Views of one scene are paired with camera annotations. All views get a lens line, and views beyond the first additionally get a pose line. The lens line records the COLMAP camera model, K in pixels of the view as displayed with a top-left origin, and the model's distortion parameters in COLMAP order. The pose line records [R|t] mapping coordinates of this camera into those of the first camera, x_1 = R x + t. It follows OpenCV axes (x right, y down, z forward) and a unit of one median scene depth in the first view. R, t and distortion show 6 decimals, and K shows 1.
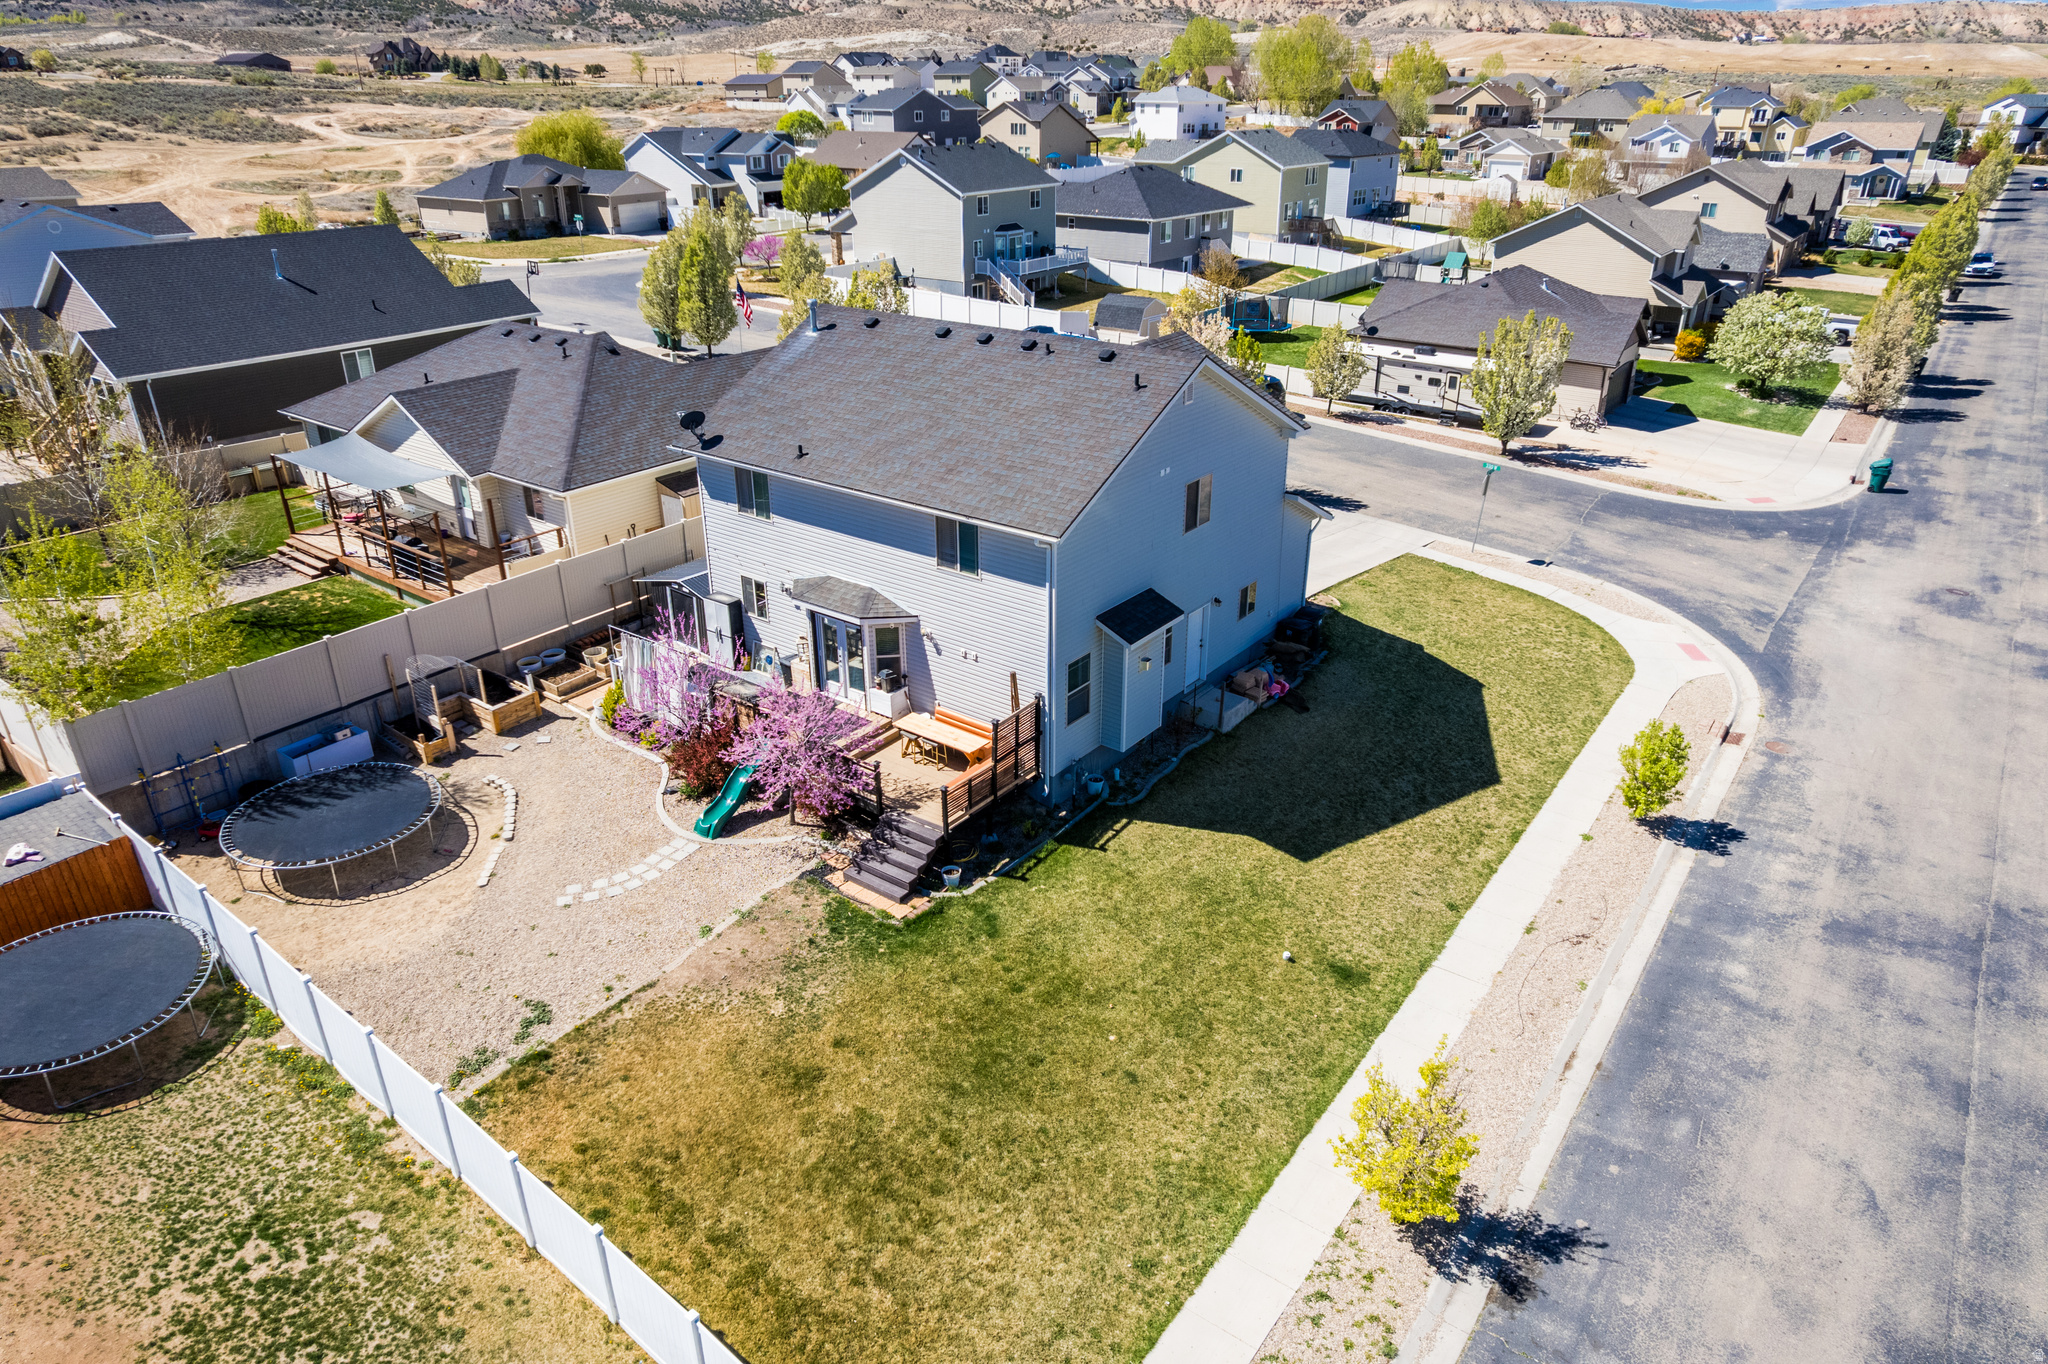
lens RADIAL K [[1299.8, 0, 1030.6], [0, 1299.8, 702.0], [0, 0, 1]] dist [-0.078736, 0.072587]
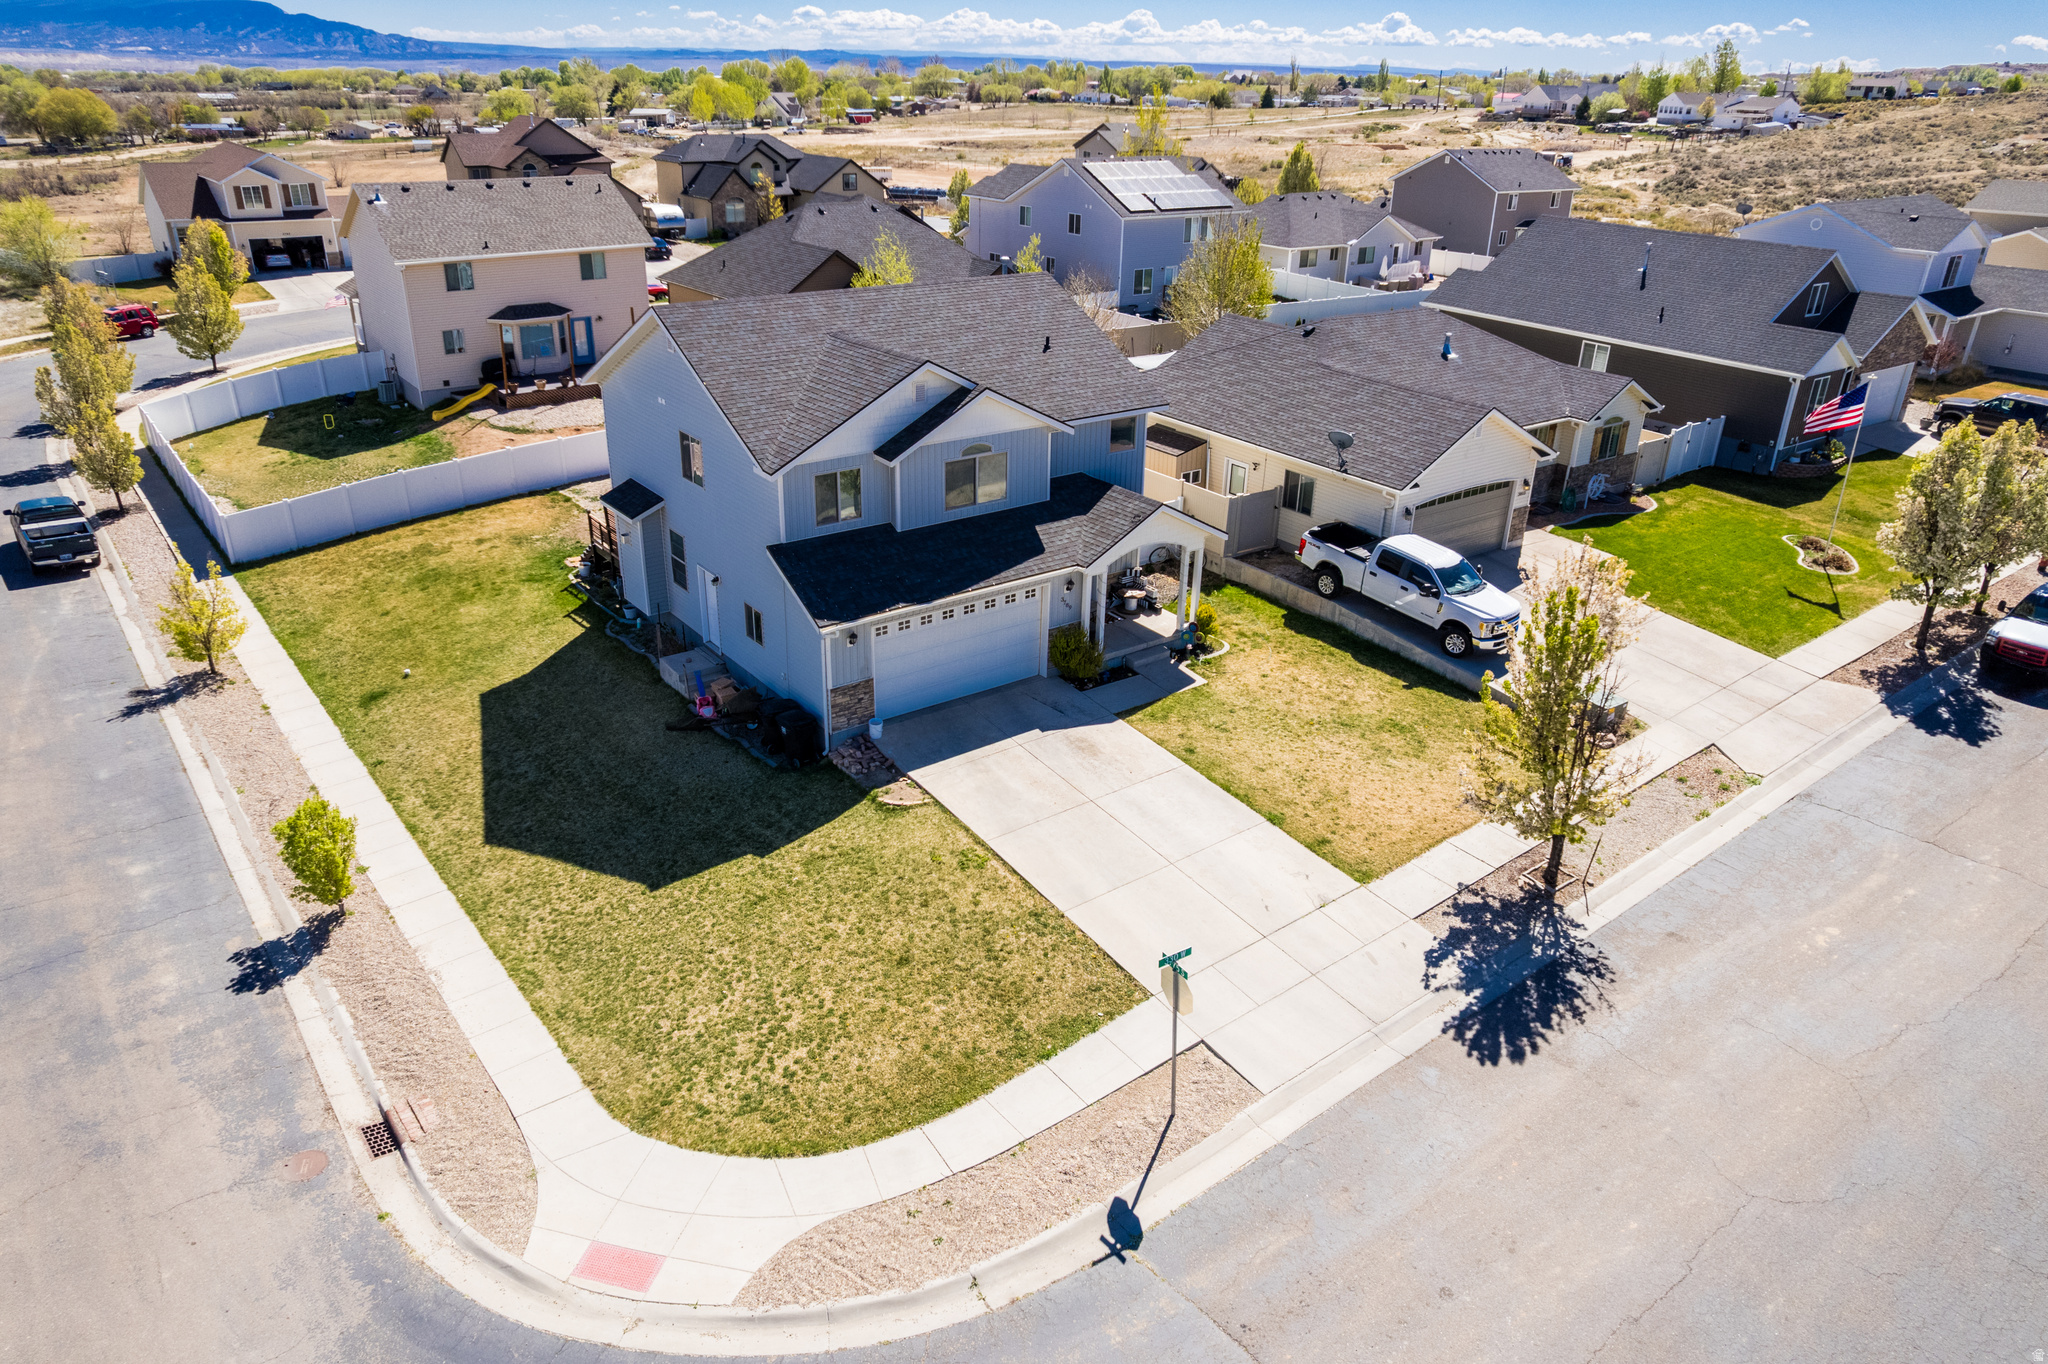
lens RADIAL K [[1355.2, 0, 1023.3], [0, 1355.2, 706.4], [0, 0, 1]] dist [-0.071049, 0.064057]
pose [[-0.276157, 0.411815, -0.868416, 1.100722], [-0.442634, 0.747532, 0.495248, -0.674004], [0.853119, 0.521157, -0.024153, 1.386703]]
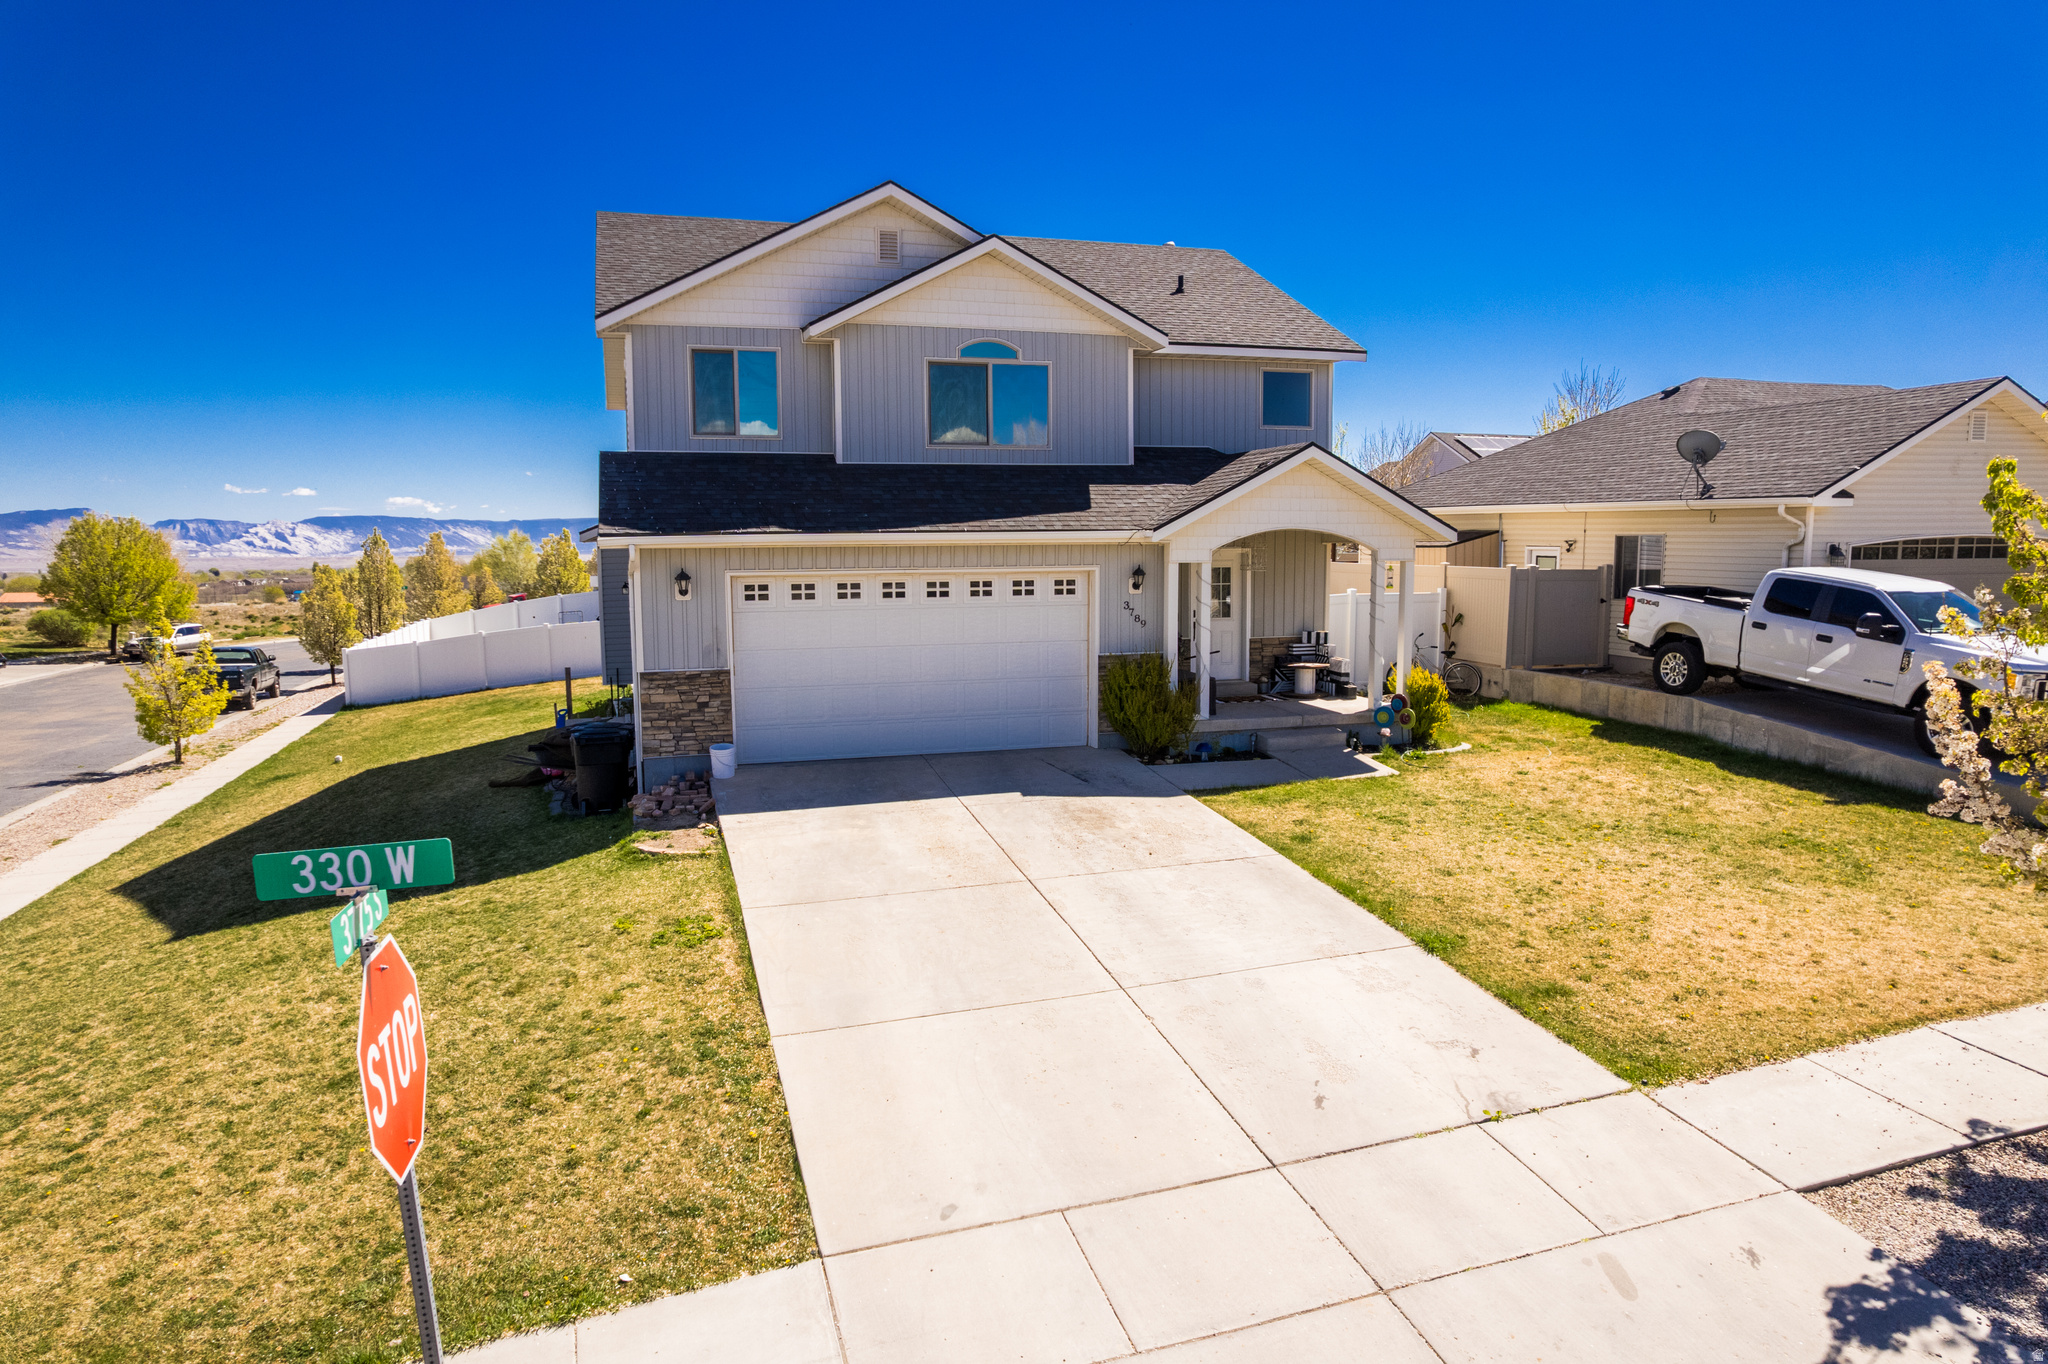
lens RADIAL K [[1303.9, 0, 1034.6], [0, 1303.9, 708.8], [0, 0, 1]] dist [-0.077425, 0.065601]
pose [[-0.583186, 0.107909, -0.805140, 0.606344], [-0.351050, 0.860333, 0.369583, -0.369706], [0.732569, 0.498180, -0.463852, 1.615183]]
